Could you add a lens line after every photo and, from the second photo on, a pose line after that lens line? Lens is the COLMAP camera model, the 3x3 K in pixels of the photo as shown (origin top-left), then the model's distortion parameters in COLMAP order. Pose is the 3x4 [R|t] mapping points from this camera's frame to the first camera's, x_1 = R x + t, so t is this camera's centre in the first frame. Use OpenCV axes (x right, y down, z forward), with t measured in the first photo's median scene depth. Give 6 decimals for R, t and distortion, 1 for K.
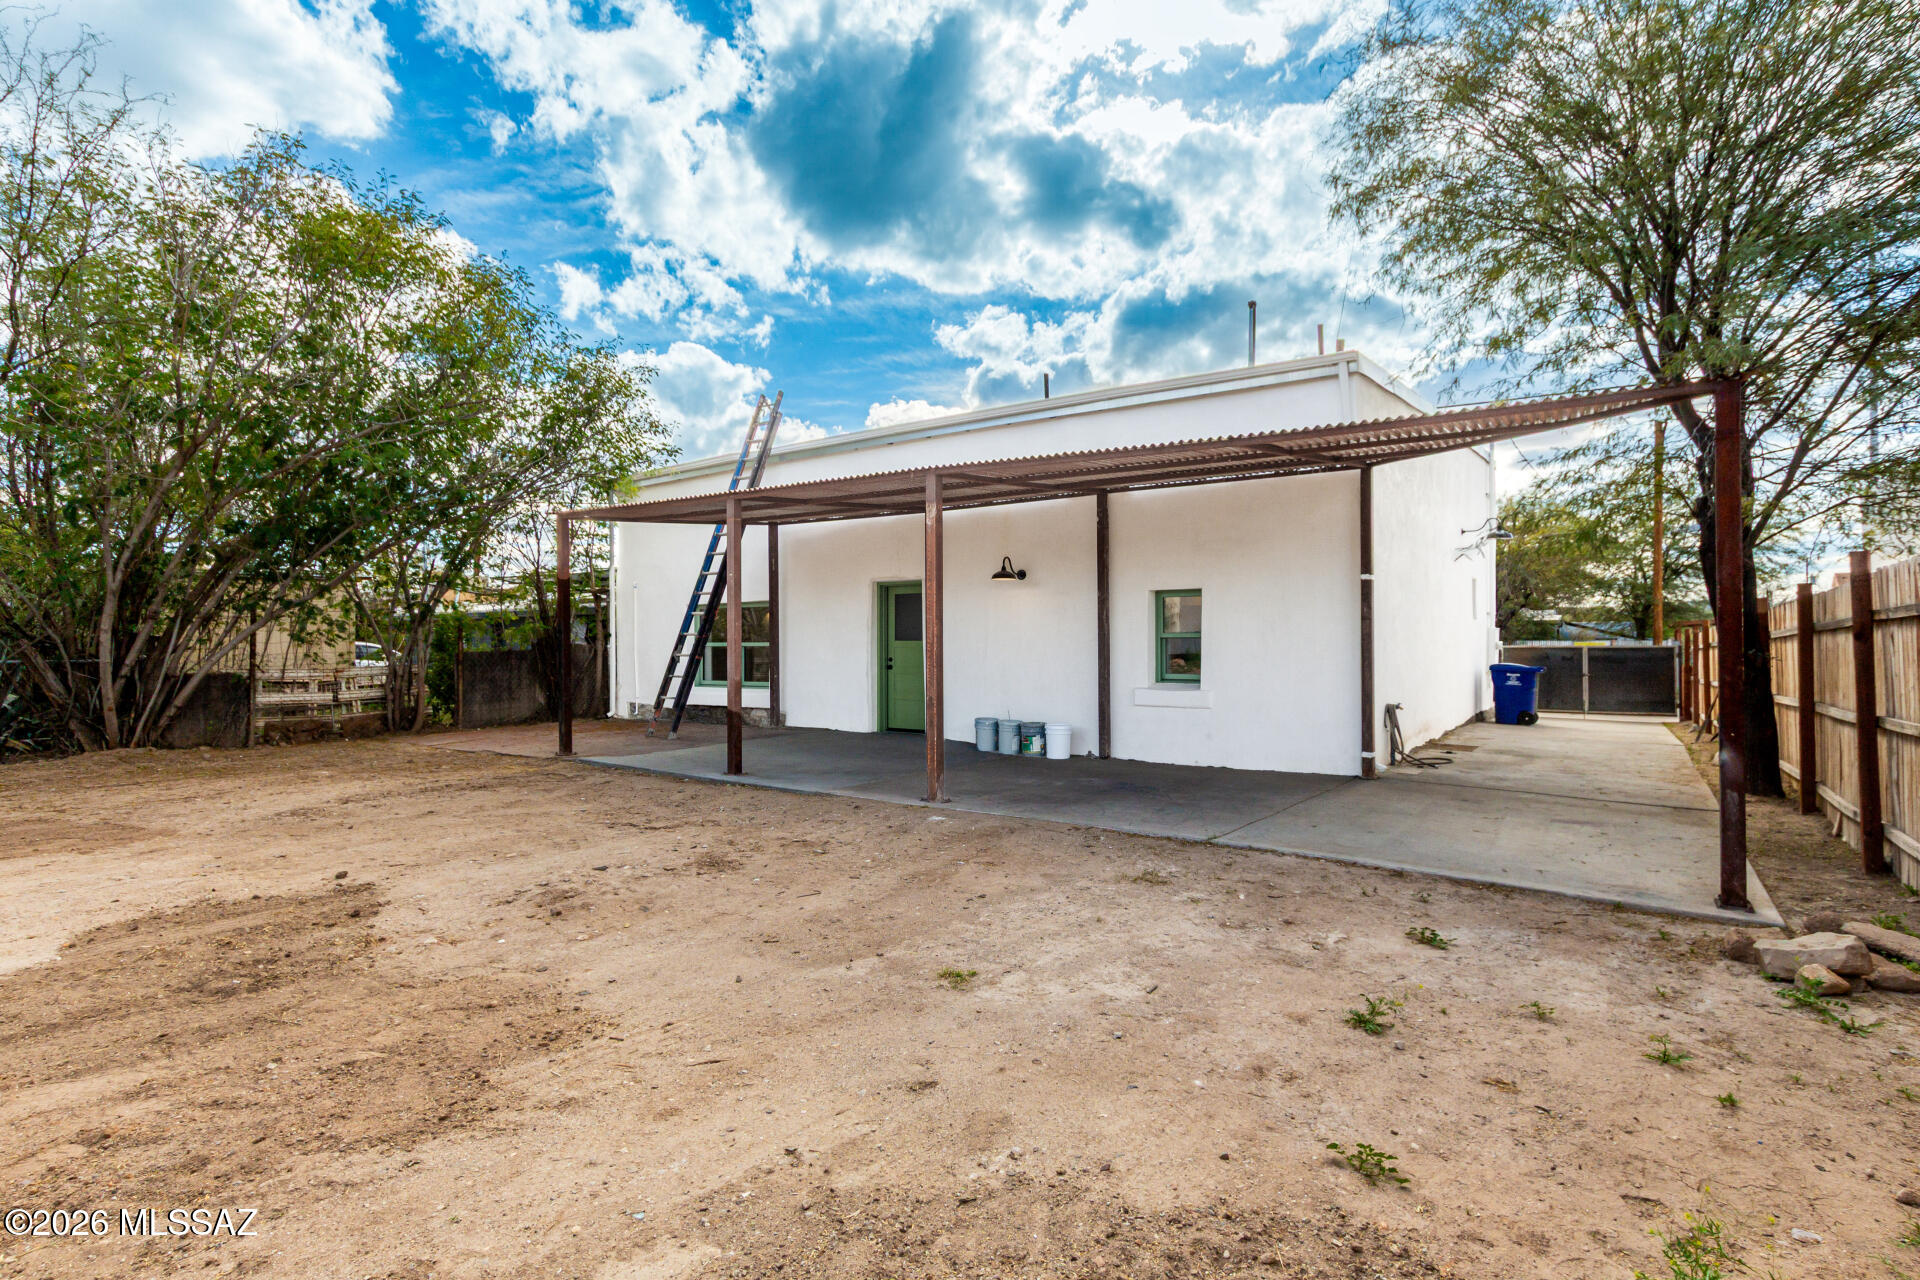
lens RADIAL K [[879.4, 0, 956.7], [0, 879.4, 635.8], [0, 0, 1]] dist [0.004324, -0.001977]
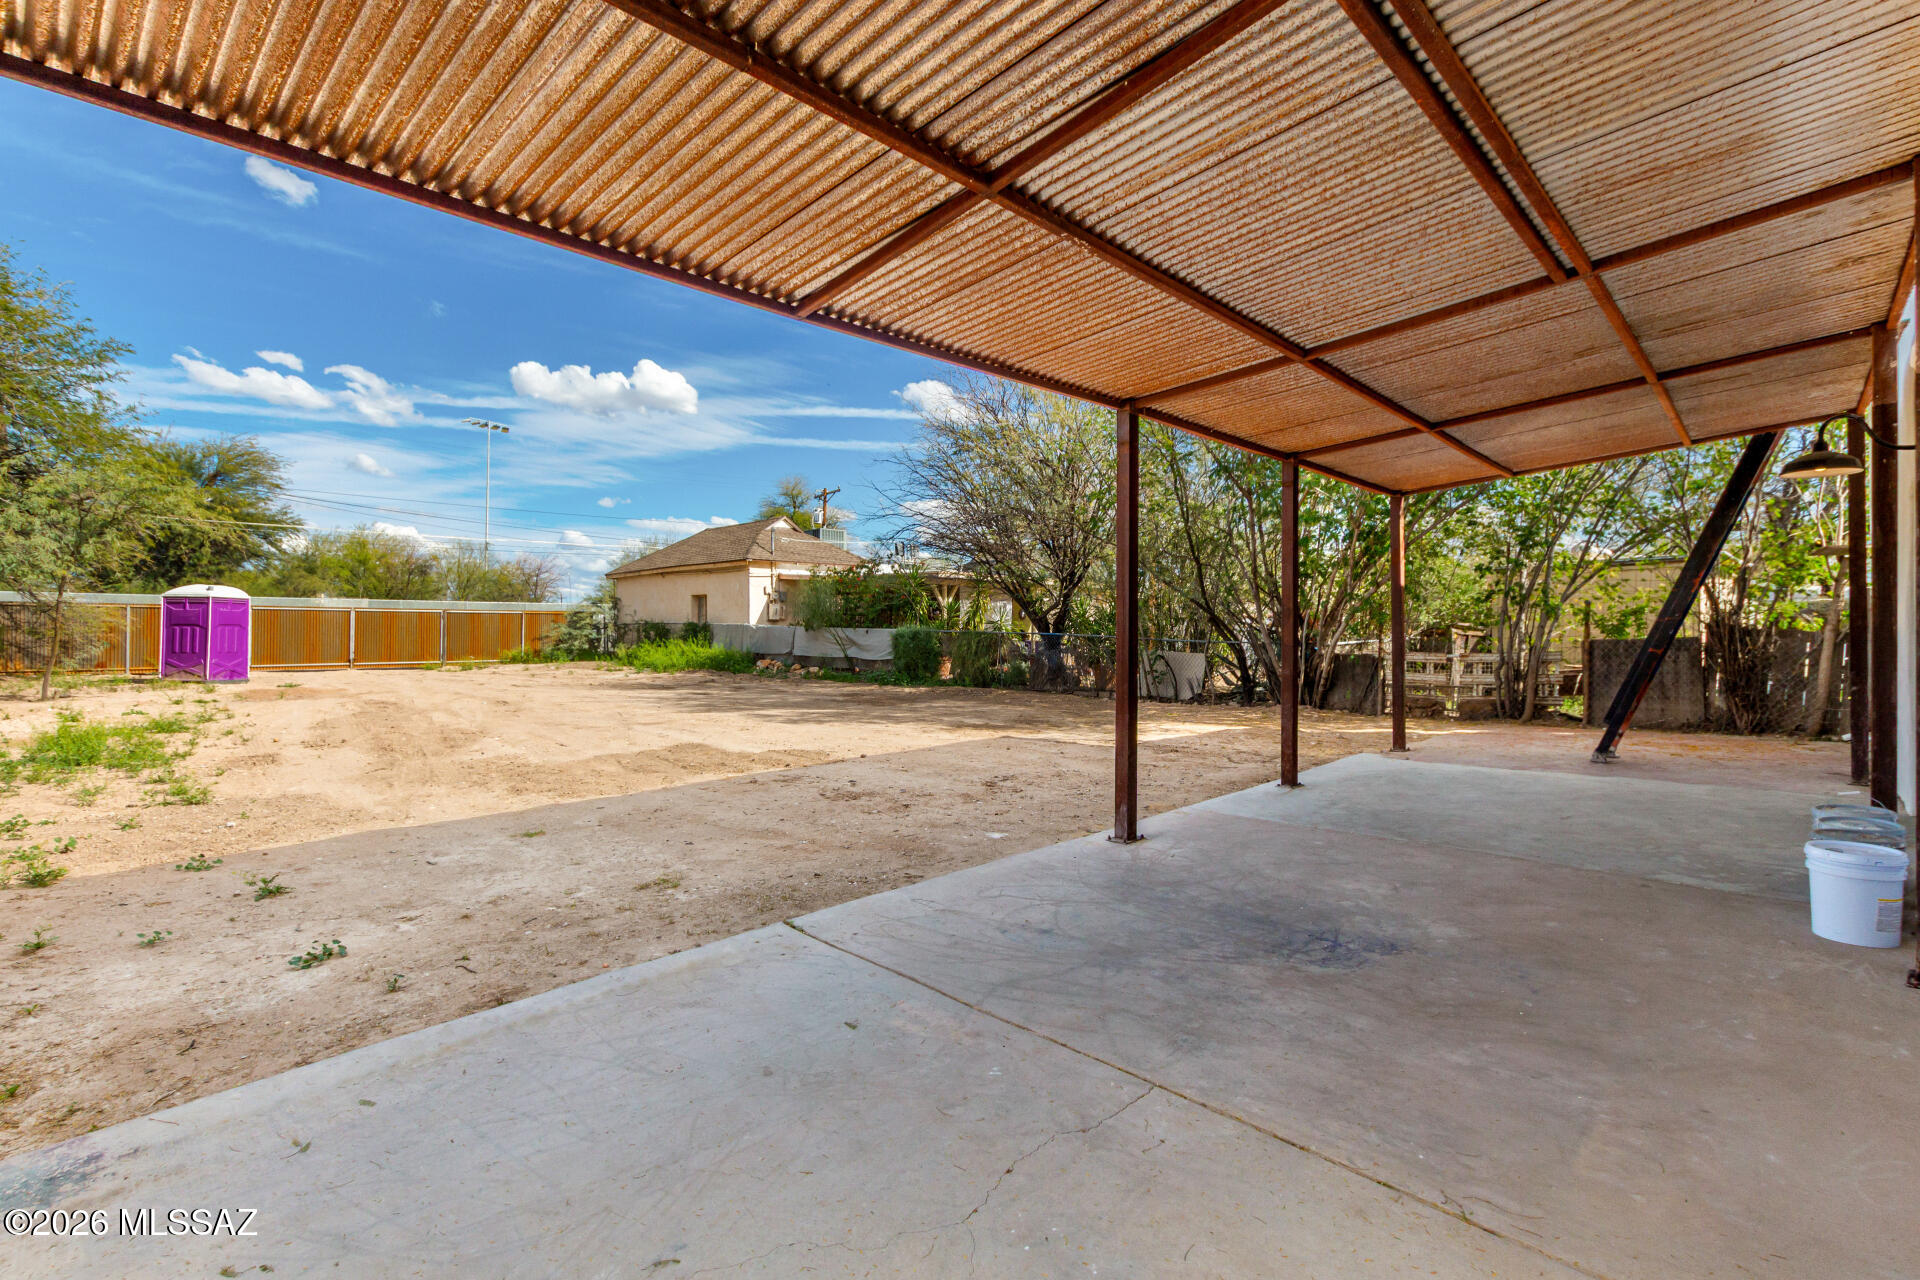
lens RADIAL K [[879.4, 0, 955.9], [0, 879.4, 631.5], [0, 0, 1]] dist [0.004324, -0.001977]
pose [[-0.121875, 0.003770, -0.992538, 1.294543], [0.008118, 0.999963, 0.002802, 0.014110], [0.992512, -0.007716, -0.121901, 1.686027]]
